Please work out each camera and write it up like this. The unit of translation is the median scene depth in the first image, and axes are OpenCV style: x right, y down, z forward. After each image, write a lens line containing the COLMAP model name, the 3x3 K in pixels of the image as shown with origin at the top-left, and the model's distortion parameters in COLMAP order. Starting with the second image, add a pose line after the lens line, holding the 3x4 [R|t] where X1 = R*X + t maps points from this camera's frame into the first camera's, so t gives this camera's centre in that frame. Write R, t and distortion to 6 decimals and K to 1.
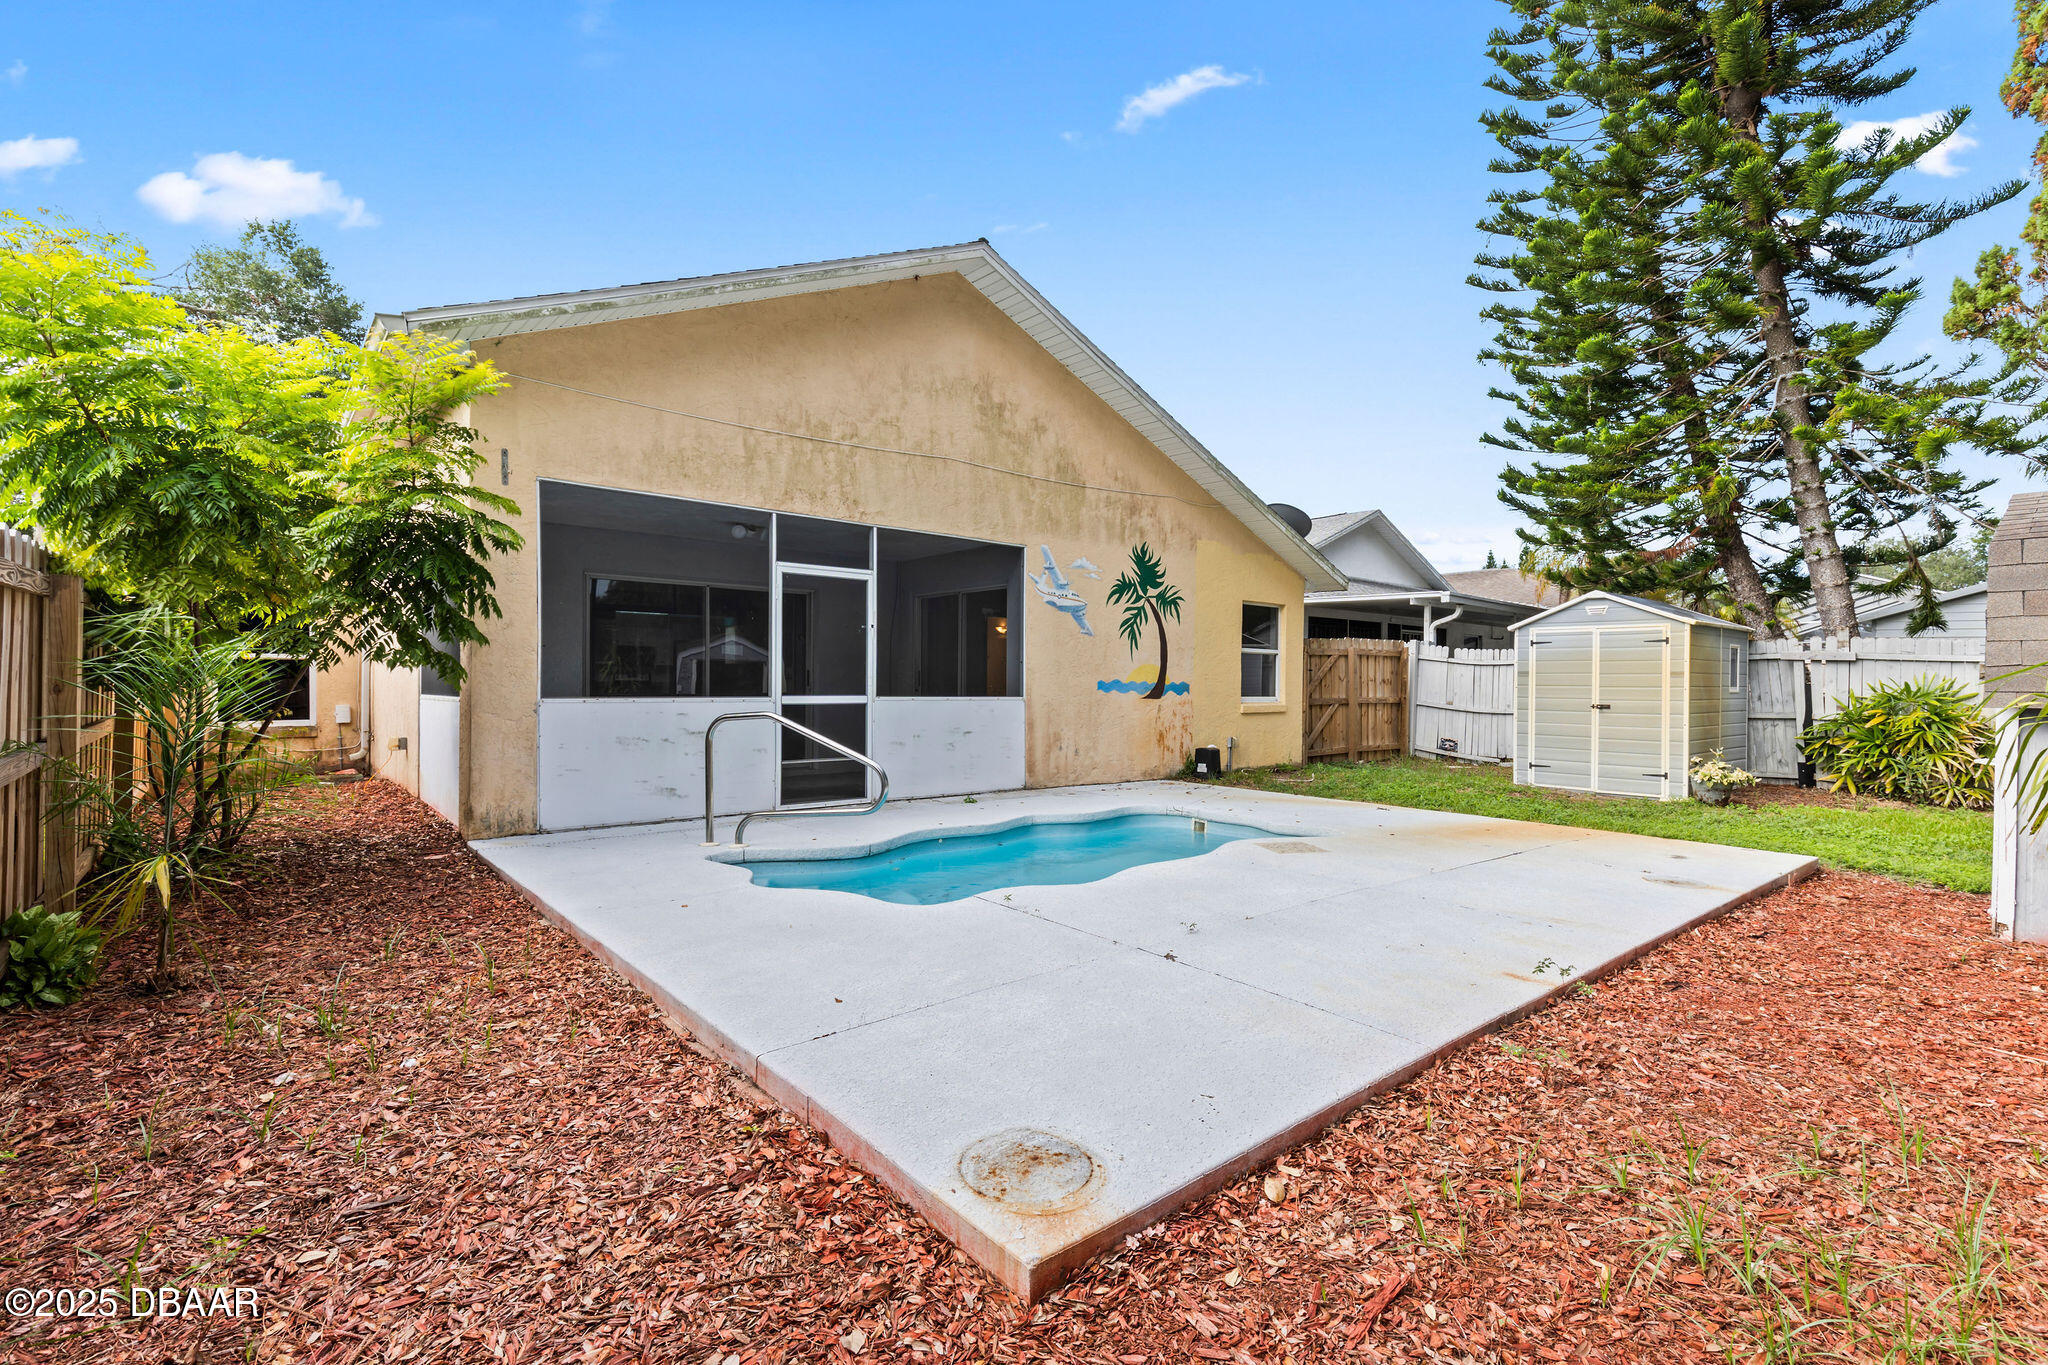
lens RADIAL K [[920.5, 0, 1025.4], [0, 920.5, 690.6], [0, 0, 1]] dist [0.010080, -0.000264]
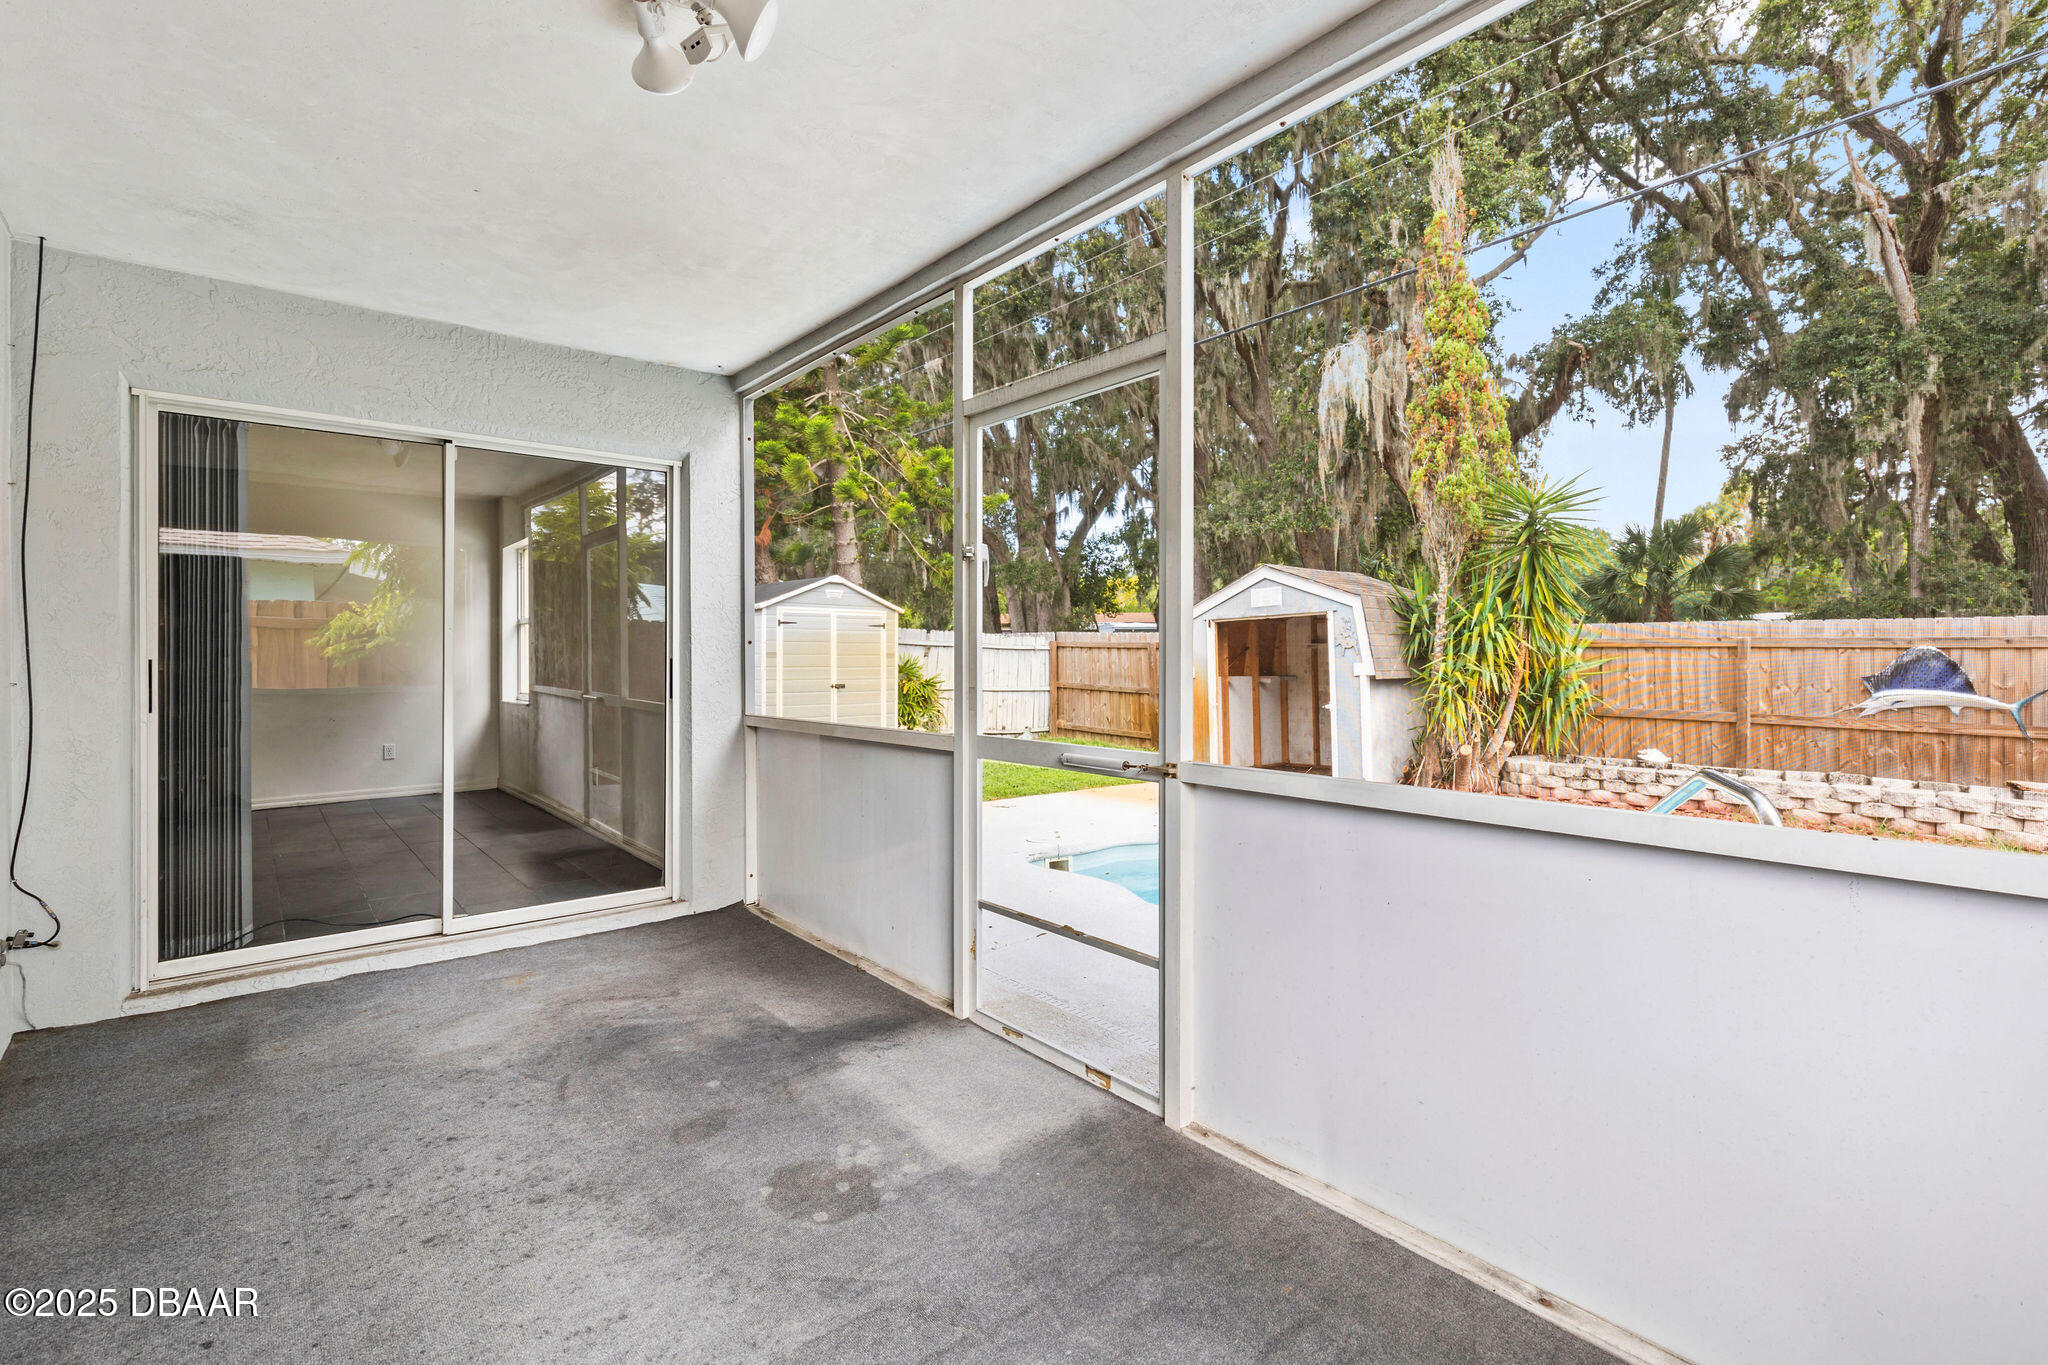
lens RADIAL K [[931.3, 0, 1028.6], [0, 931.3, 653.7], [0, 0, 1]] dist [0.004574, 0.000404]
pose [[0.008916, -0.007319, 0.999933, -0.459660], [0.008991, 0.999933, 0.007239, -0.026676], [-0.999920, 0.008926, 0.008981, 0.813427]]
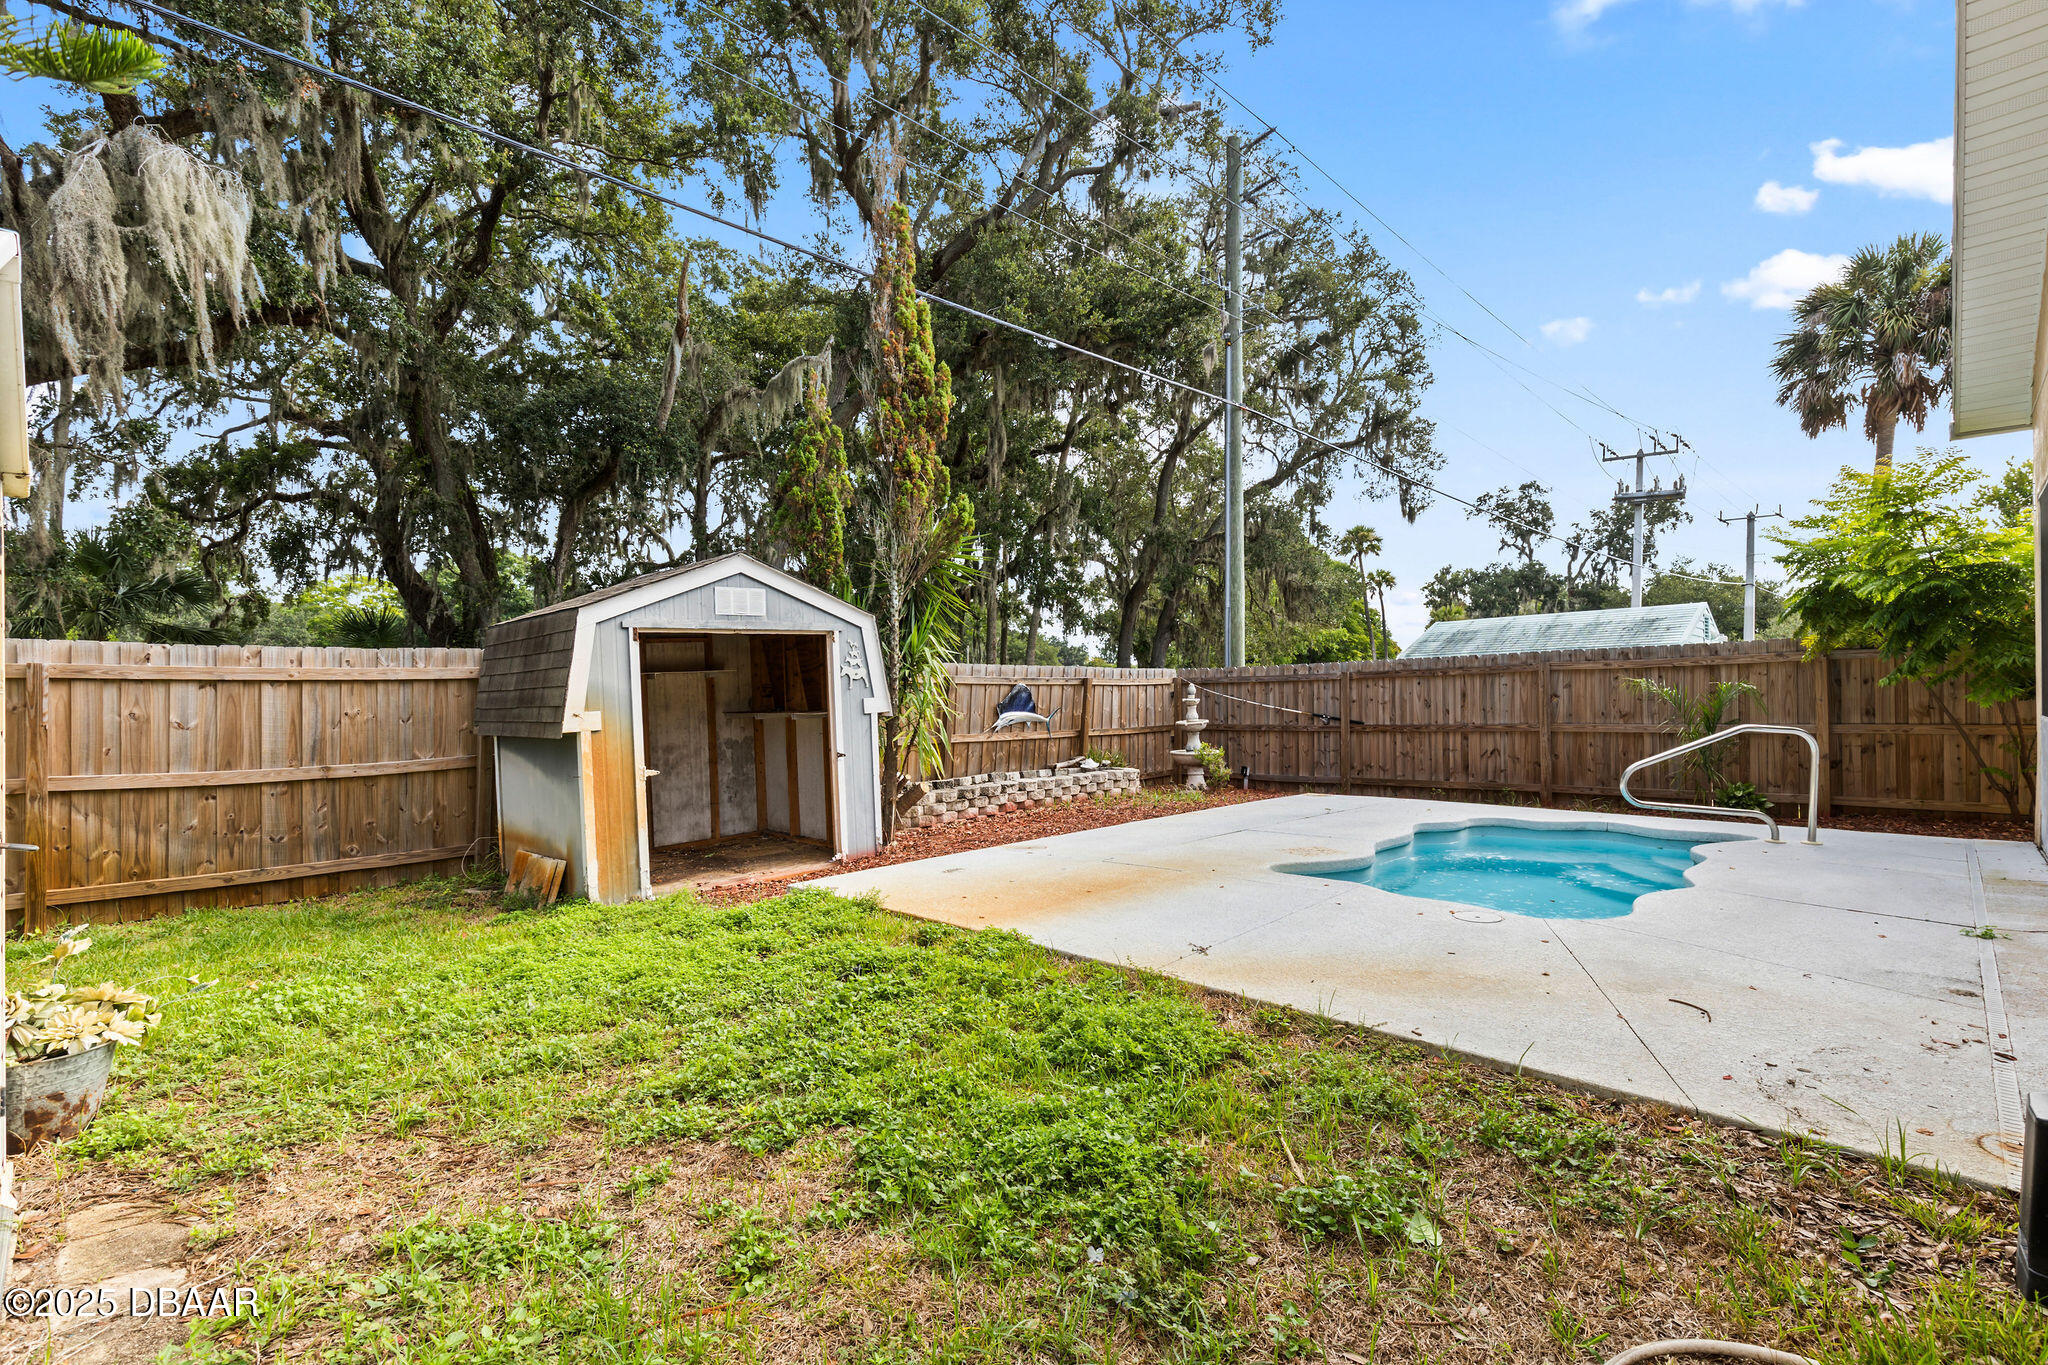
lens RADIAL K [[931.1, 0, 1033.8], [0, 931.1, 699.9], [0, 0, 1]] dist [0.007705, -0.000353]
pose [[-0.996425, 0.002820, -0.084433, 0.431171], [0.001659, 0.999903, 0.013815, -0.015587], [0.084464, 0.013625, -0.996333, 1.277121]]
